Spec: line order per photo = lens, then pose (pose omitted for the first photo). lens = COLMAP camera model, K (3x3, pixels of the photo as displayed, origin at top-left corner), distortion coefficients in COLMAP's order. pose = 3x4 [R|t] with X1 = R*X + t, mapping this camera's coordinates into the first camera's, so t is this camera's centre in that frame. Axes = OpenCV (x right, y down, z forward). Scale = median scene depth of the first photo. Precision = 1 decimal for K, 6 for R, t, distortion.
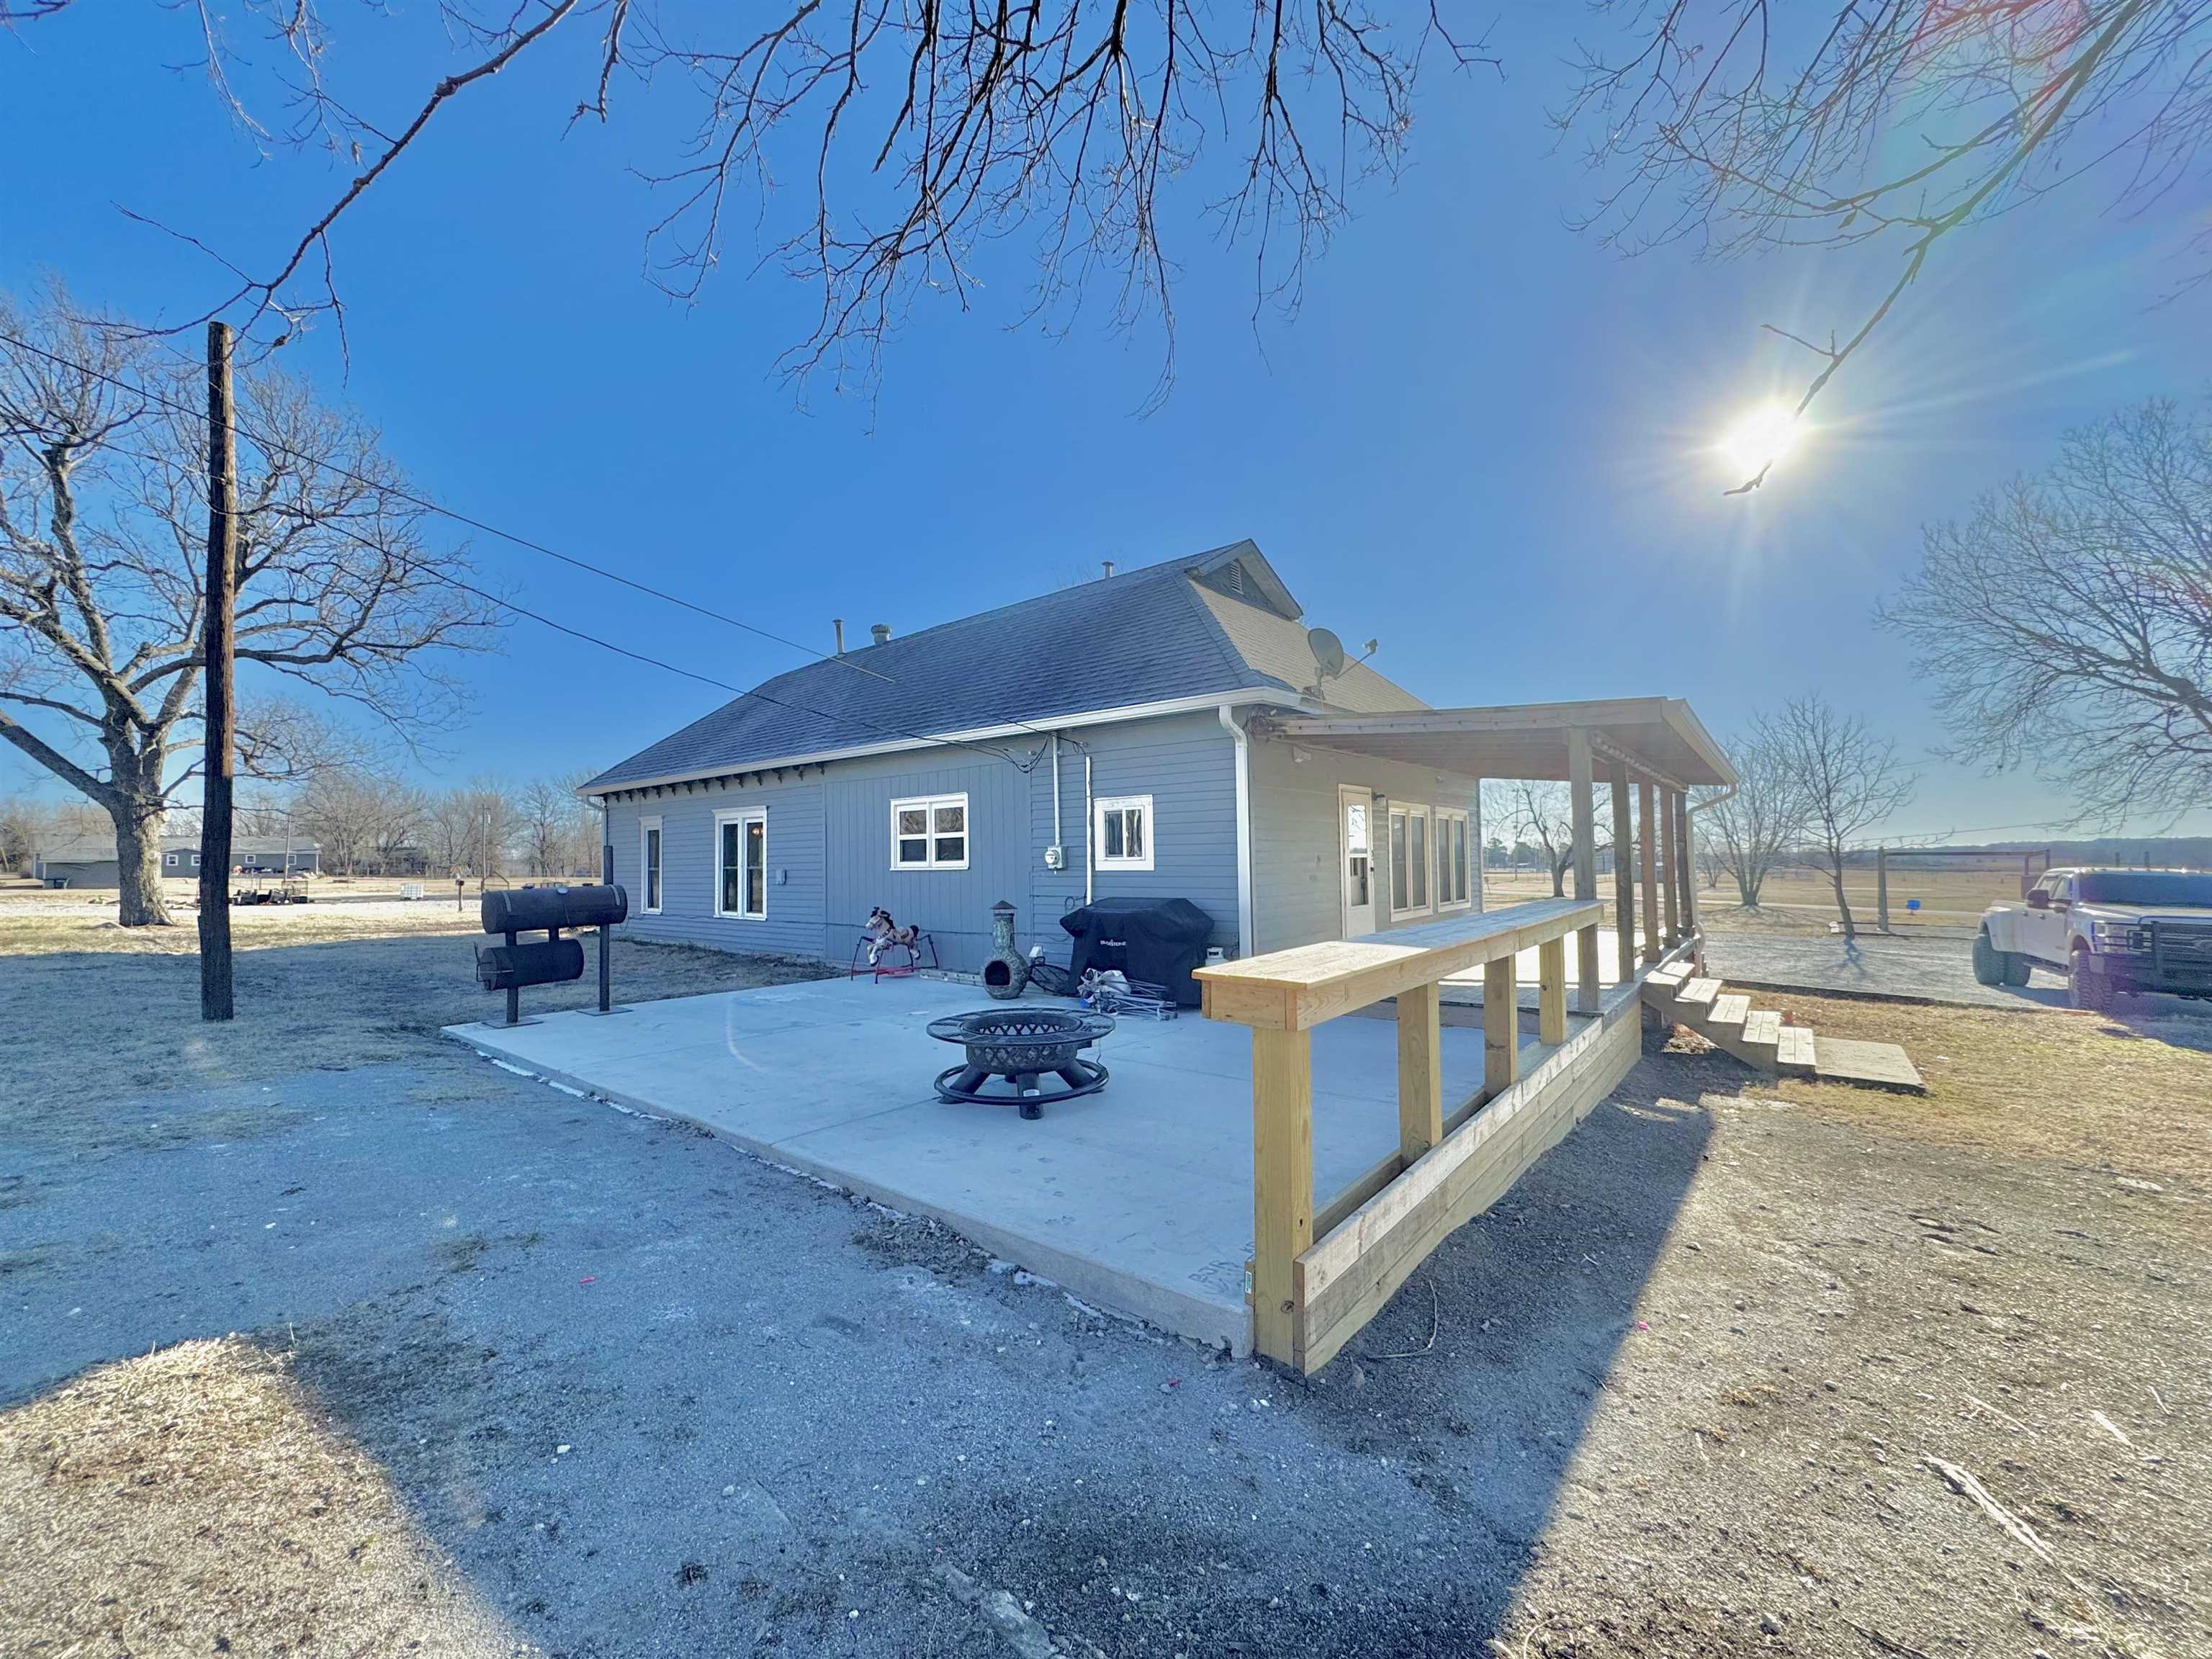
lens RADIAL K [[876.6, 0, 1102.8], [0, 876.6, 836.5], [0, 0, 1]] dist [0.001449, 0.000392]
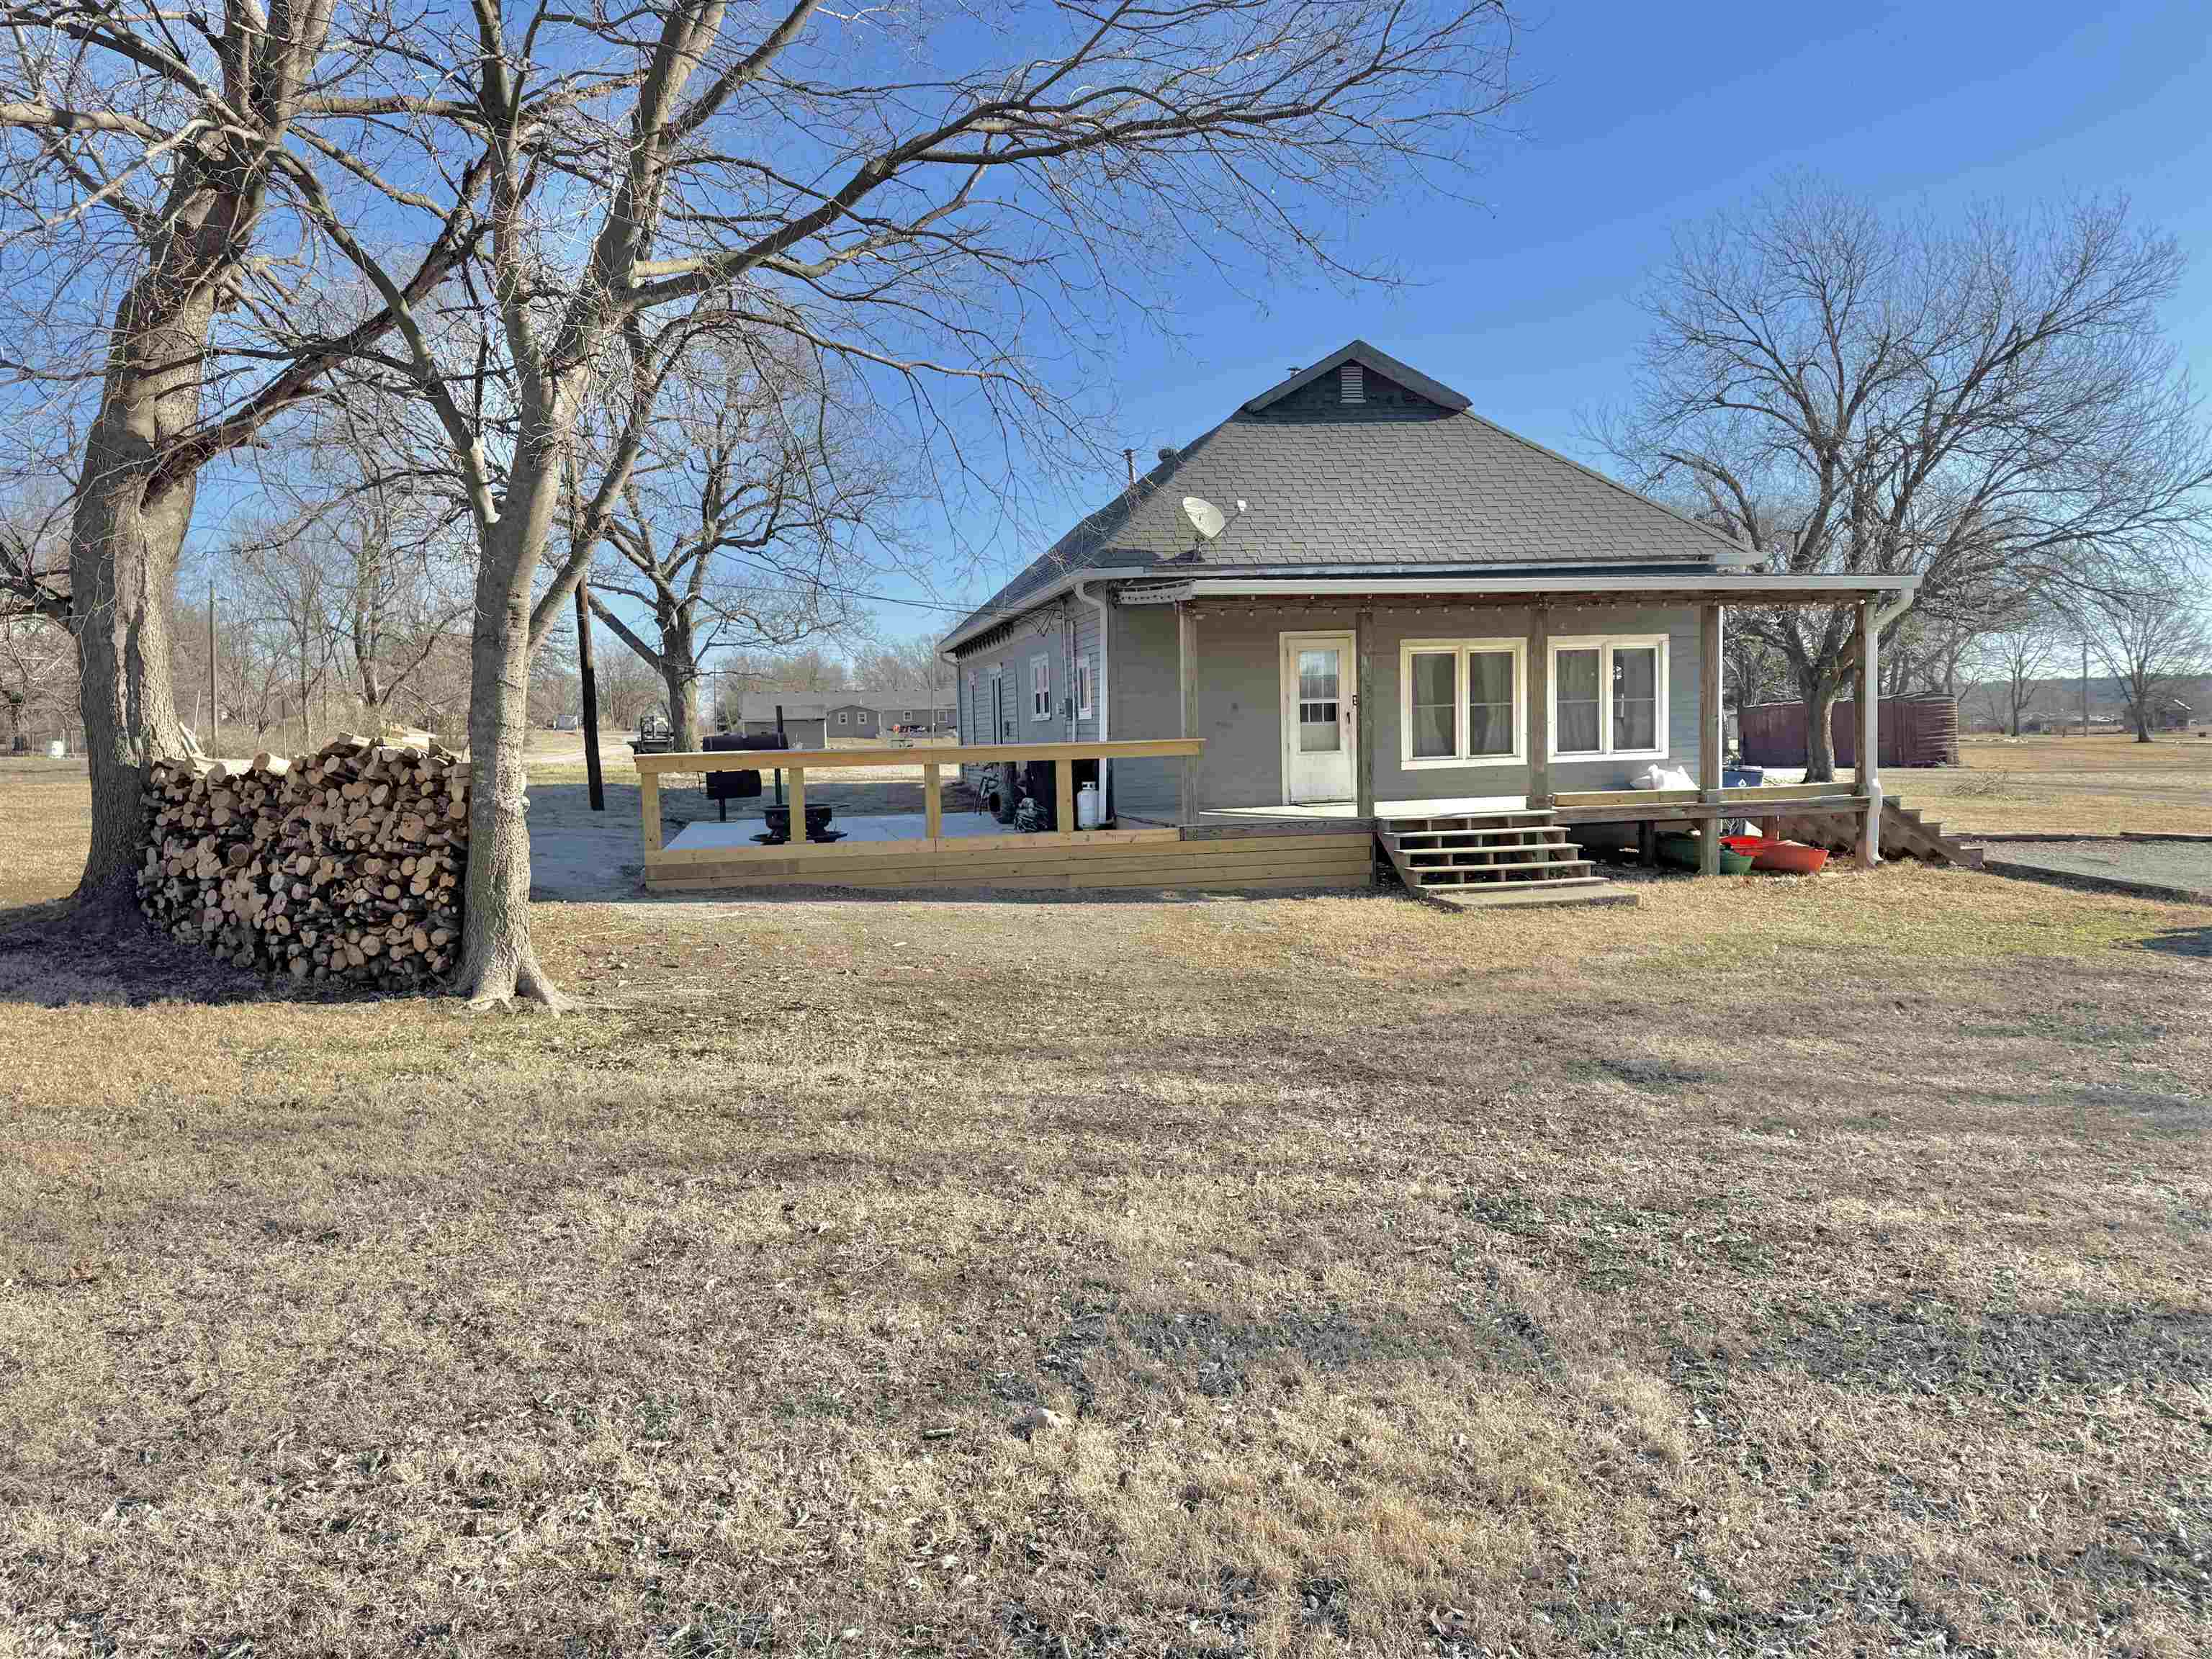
lens RADIAL K [[1505.2, 0, 1097.3], [0, 1505.2, 878.3], [0, 0, 1]] dist [0.156414, 0.000110]
pose [[0.776716, 0.055466, -0.627404, 1.173602], [0.032720, 0.991217, 0.128137, -0.008356], [0.629001, -0.120054, 0.768079, -0.518720]]
